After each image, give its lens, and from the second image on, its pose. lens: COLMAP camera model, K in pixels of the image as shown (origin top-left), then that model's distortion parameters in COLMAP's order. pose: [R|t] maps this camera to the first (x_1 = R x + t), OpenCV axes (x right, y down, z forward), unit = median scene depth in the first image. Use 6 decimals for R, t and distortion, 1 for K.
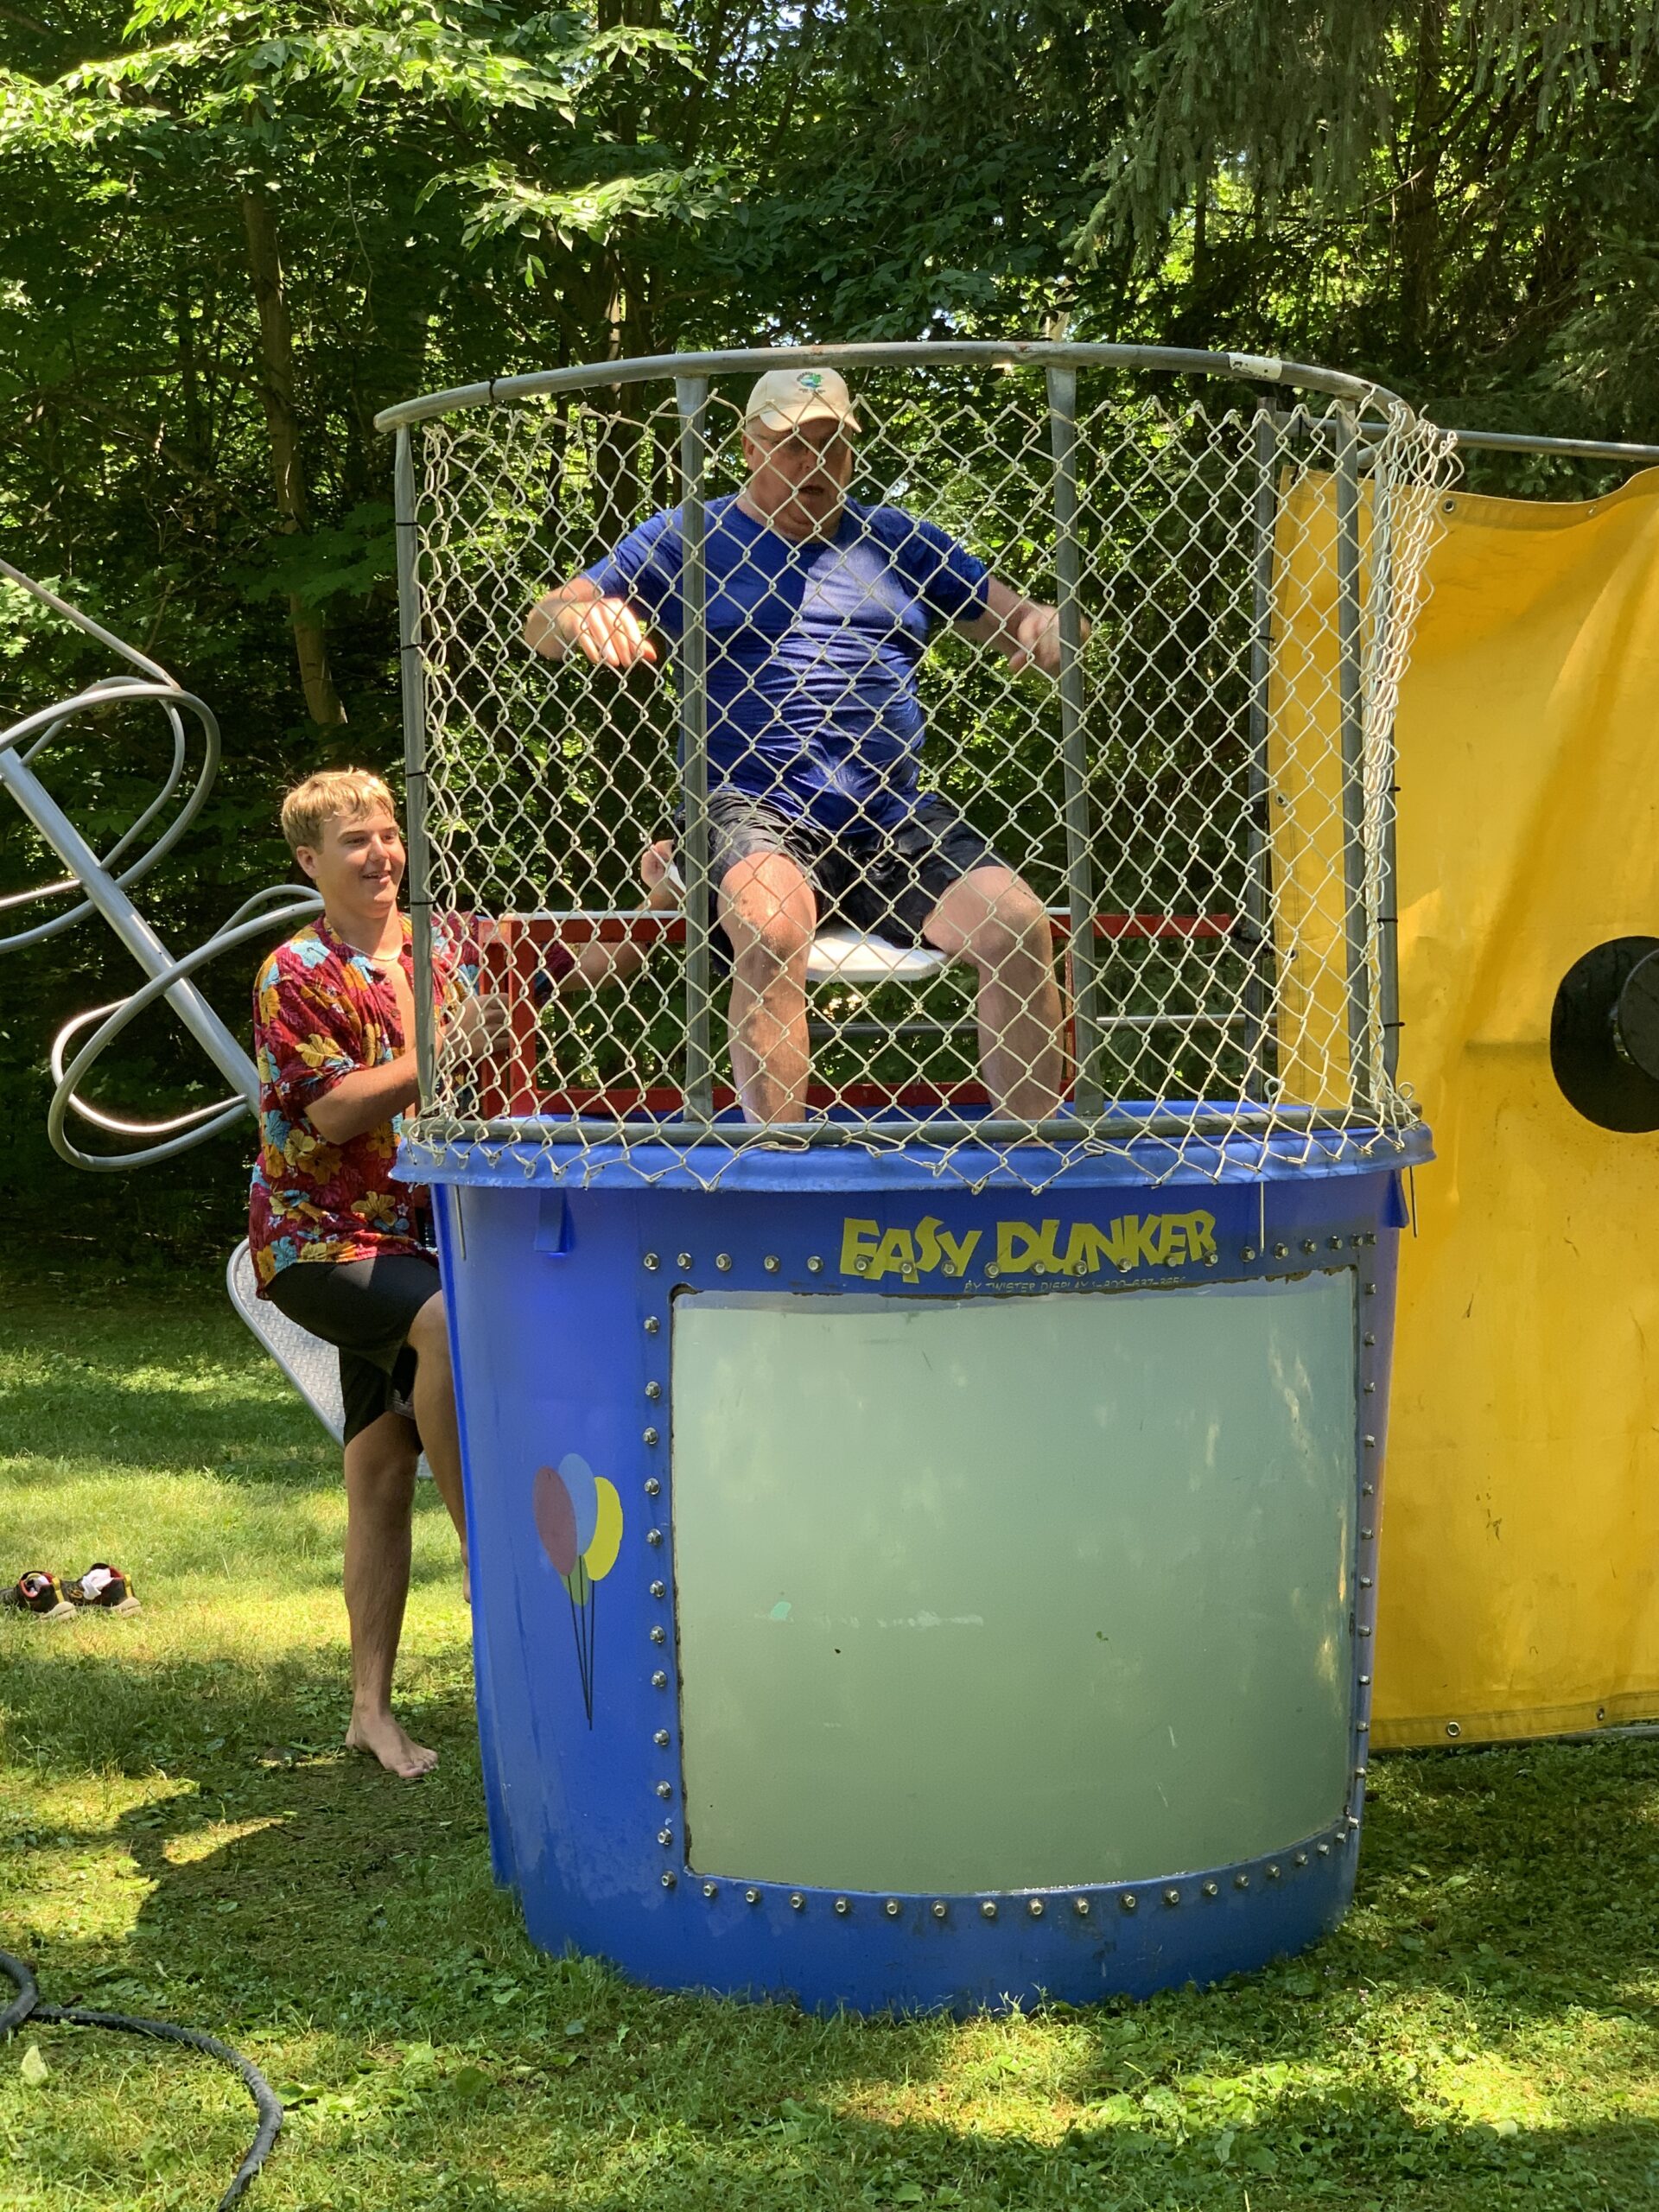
lens RADIAL K [[3484.2, 0, 835.7], [0, 3484.2, 1069.9], [0, 0, 1]] dist [0.078606, 0.000000]
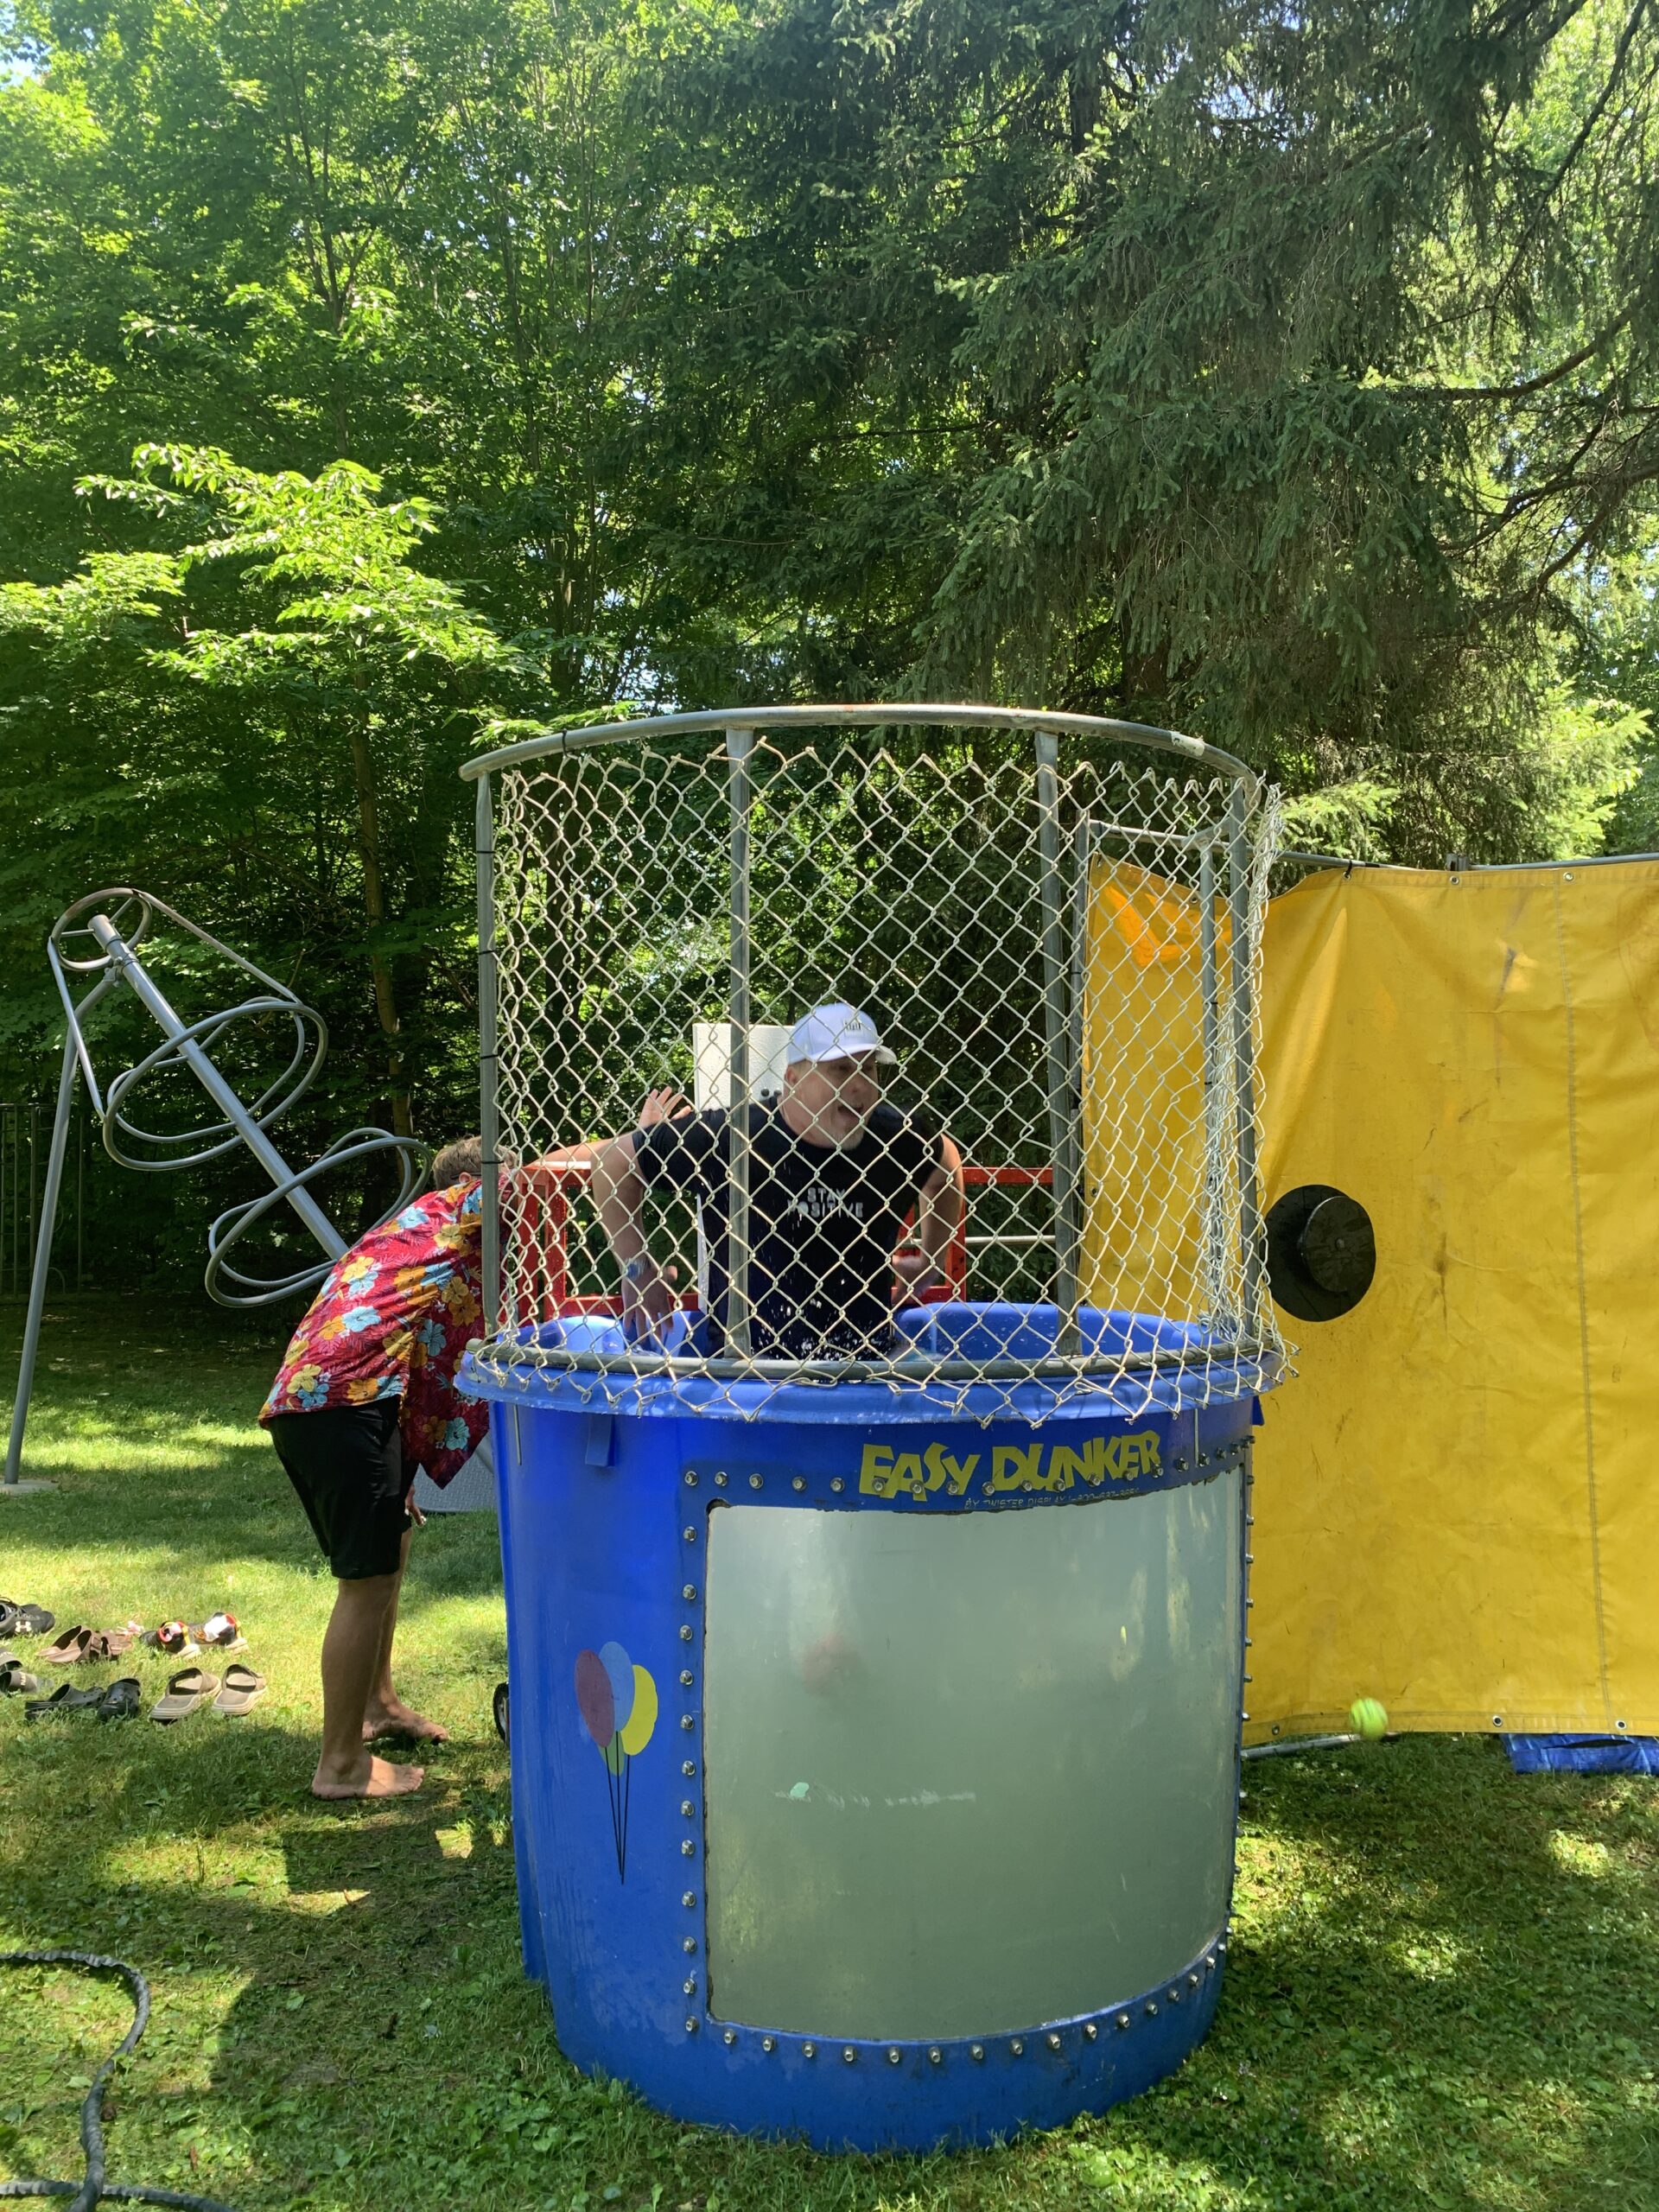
lens RADIAL K [[1703.5, 0, 856.9], [0, 1703.5, 1086.3], [0, 0, 1]] dist [0.044268, -0.031687]
pose [[0.992145, 0.018848, 0.123664, -0.069329], [-0.009632, 0.997159, -0.074706, -0.032480], [-0.124721, 0.072928, 0.989508, 0.413524]]
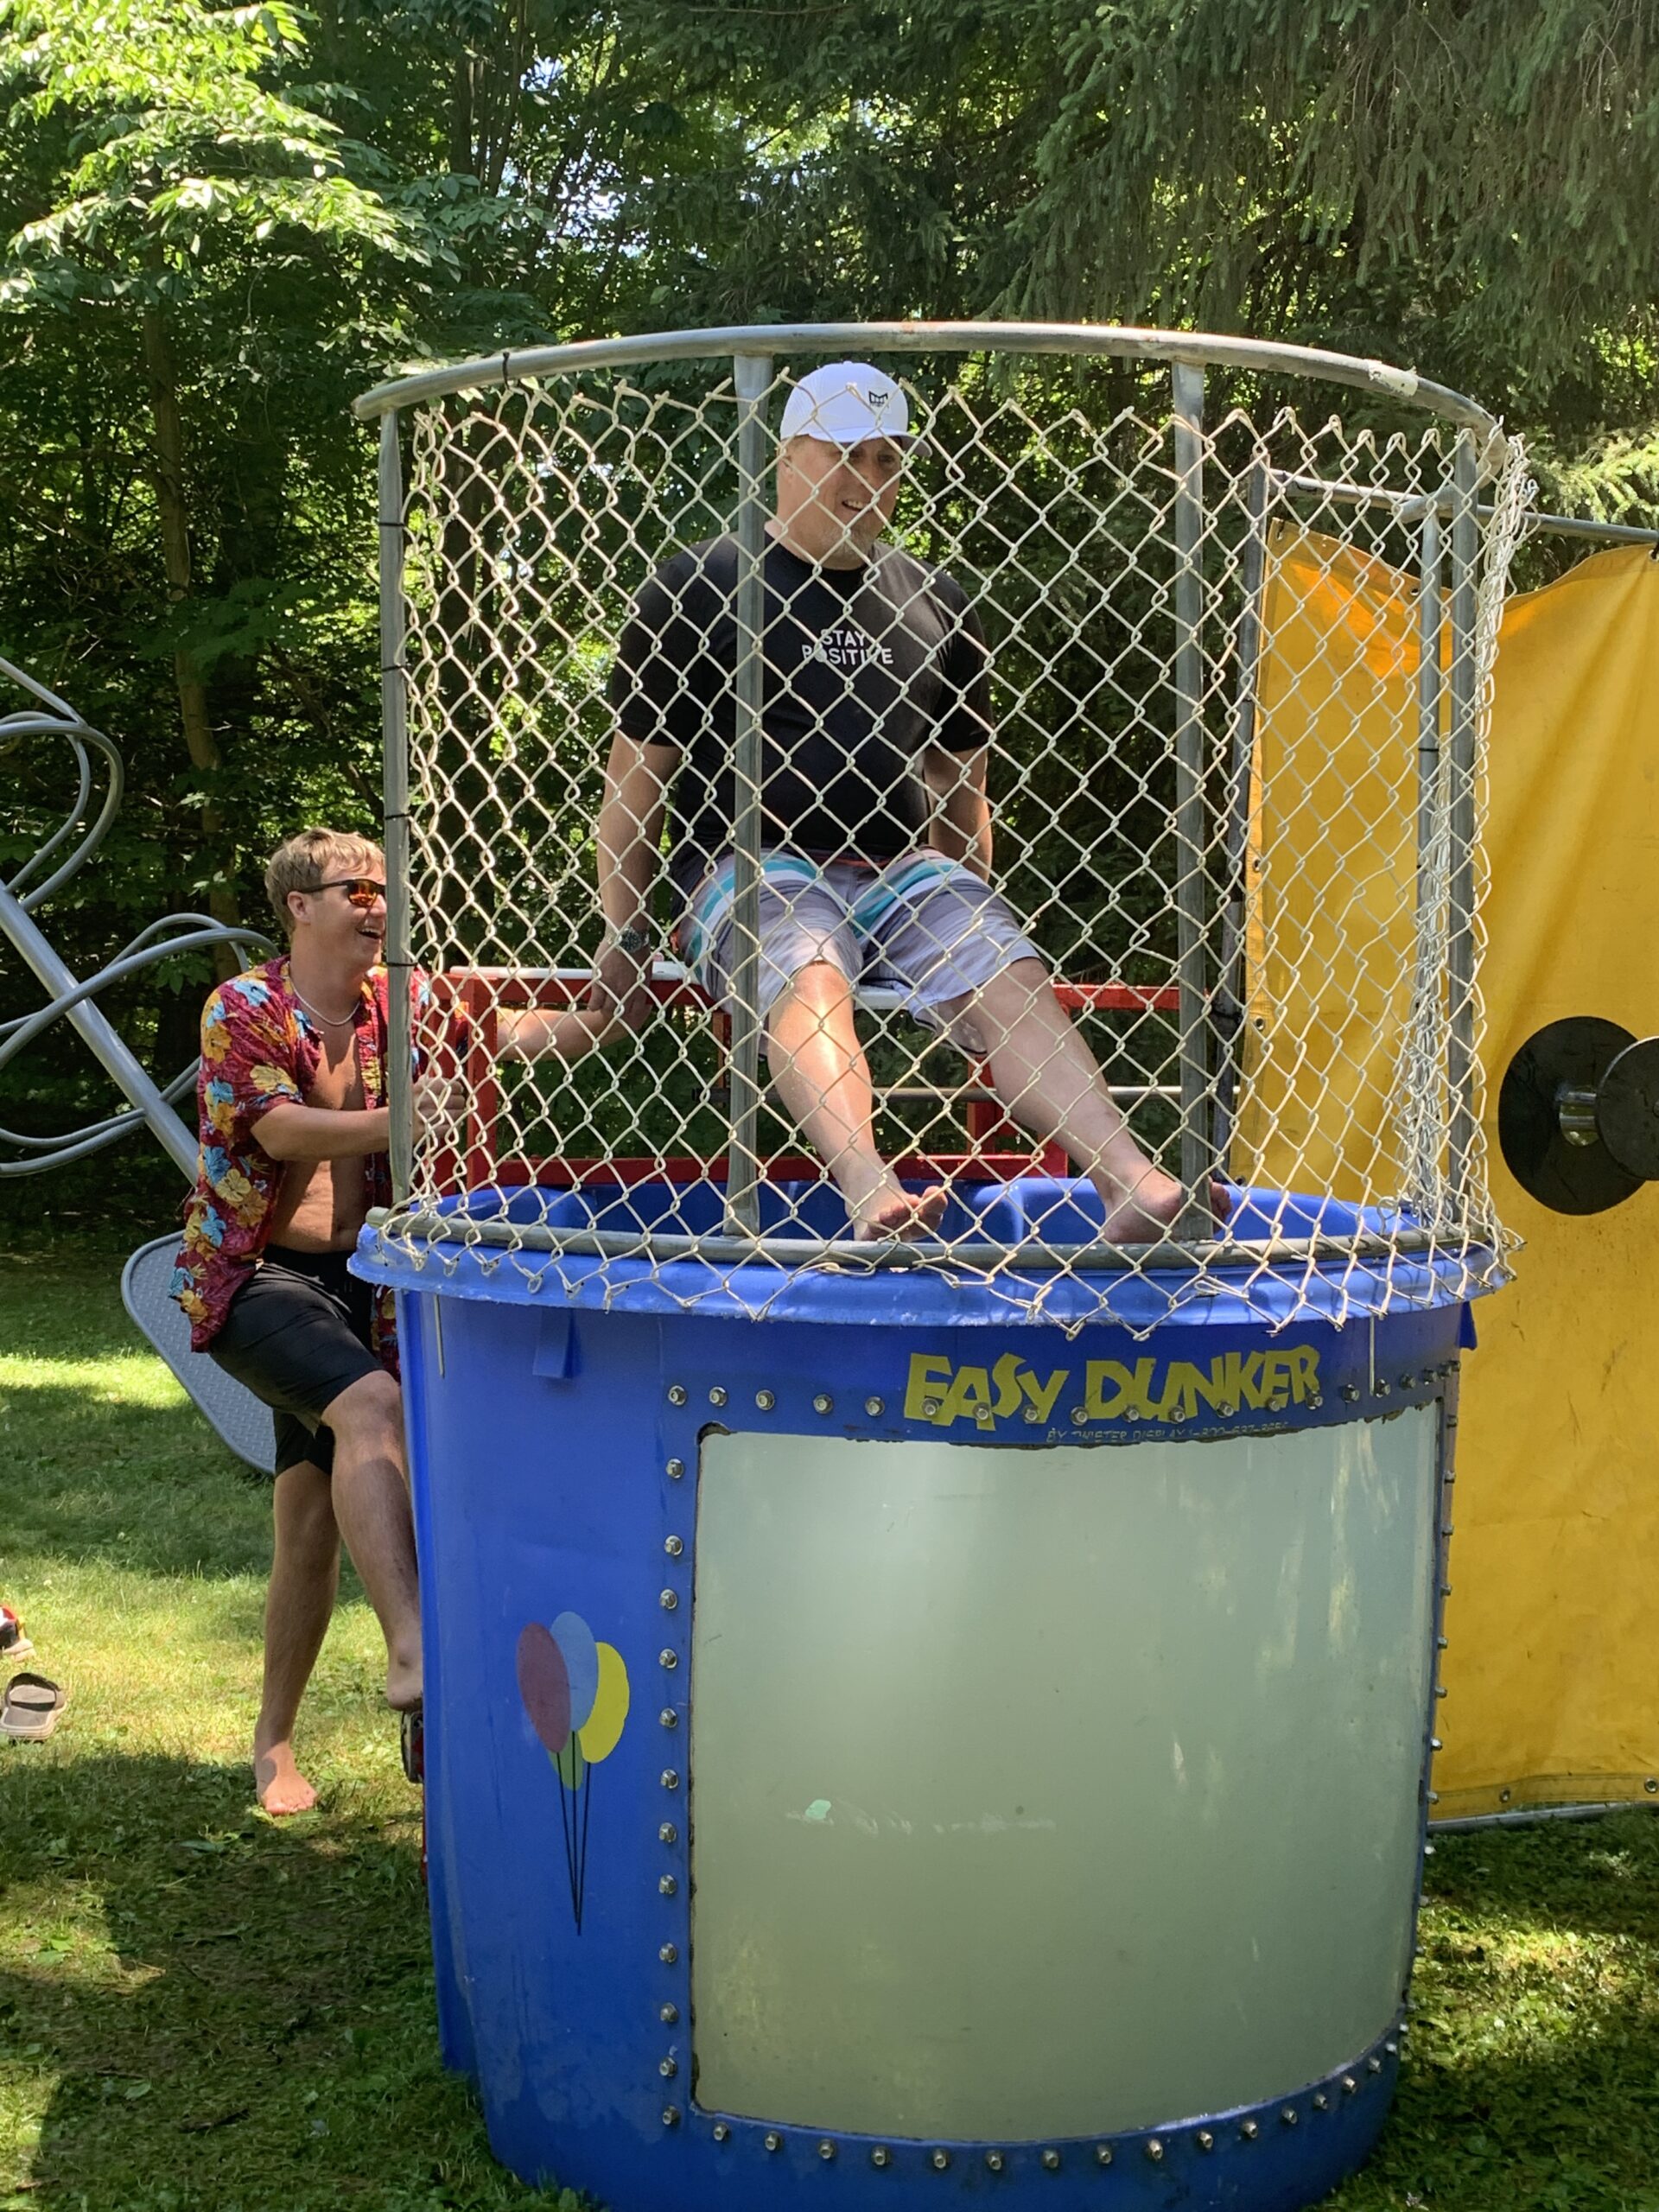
lens RADIAL K [[2676.5, 0, 861.1], [0, 2676.5, 1092.5], [0, 0, 1]] dist [0.134400, 0.000000]
pose [[0.994535, 0.024344, 0.101528, -0.075002], [-0.025614, 0.999609, 0.011222, -0.027477], [-0.101215, -0.013761, 0.994769, 0.334067]]
